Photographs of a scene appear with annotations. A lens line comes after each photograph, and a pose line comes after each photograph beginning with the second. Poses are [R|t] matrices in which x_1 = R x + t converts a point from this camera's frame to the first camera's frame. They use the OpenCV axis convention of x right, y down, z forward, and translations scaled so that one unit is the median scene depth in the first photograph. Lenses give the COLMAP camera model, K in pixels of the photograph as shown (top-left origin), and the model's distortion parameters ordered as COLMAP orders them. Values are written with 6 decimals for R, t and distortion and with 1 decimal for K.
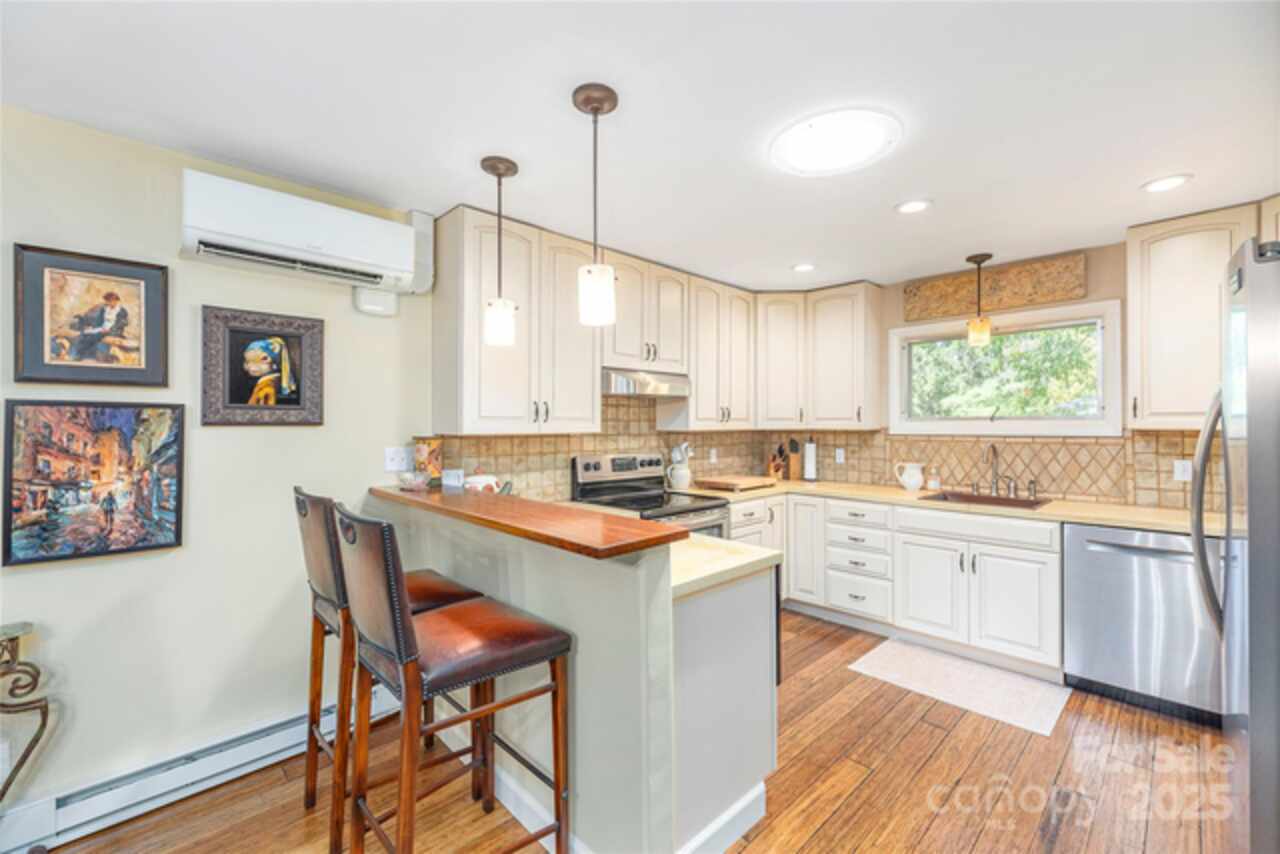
lens RADIAL K [[525.4, 0, 646.5], [0, 525.4, 427.3], [0, 0, 1]] dist [-0.001349, -0.000124]
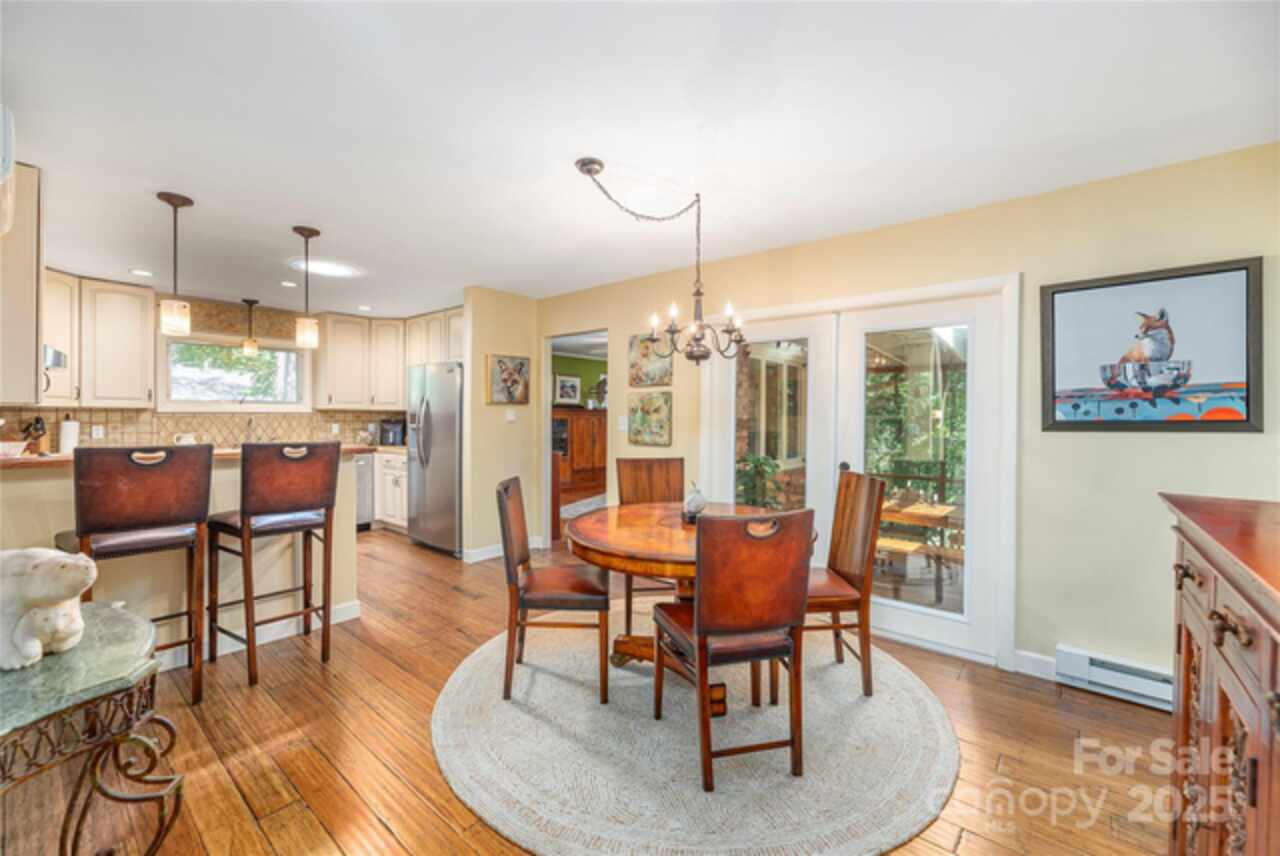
lens RADIAL K [[525.4, 0, 639.4], [0, 525.4, 420.4], [0, 0, 1]] dist [-0.001349, -0.000124]
pose [[-0.098064, -0.011054, 0.995119, -1.534822], [-0.006235, 0.999926, 0.010493, 0.021775], [-0.995161, -0.005175, -0.098126, -0.037342]]
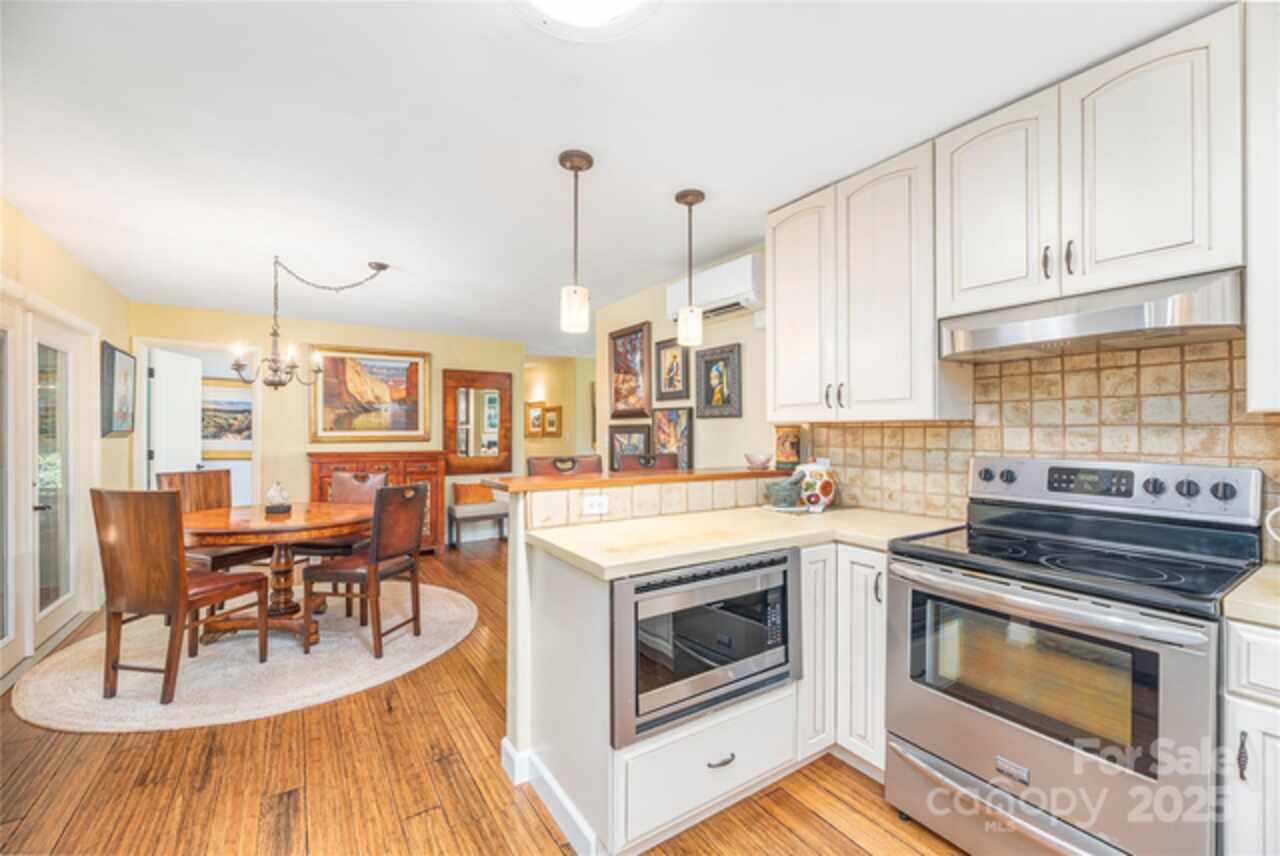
lens RADIAL K [[525.4, 0, 644.0], [0, 525.4, 428.3], [0, 0, 1]] dist [-0.001349, -0.000124]
pose [[-0.184902, -0.005205, -0.982743, 0.637411], [-0.005206, 0.999977, -0.004317, 0.026367], [0.982743, 0.004318, -0.184925, 0.775293]]
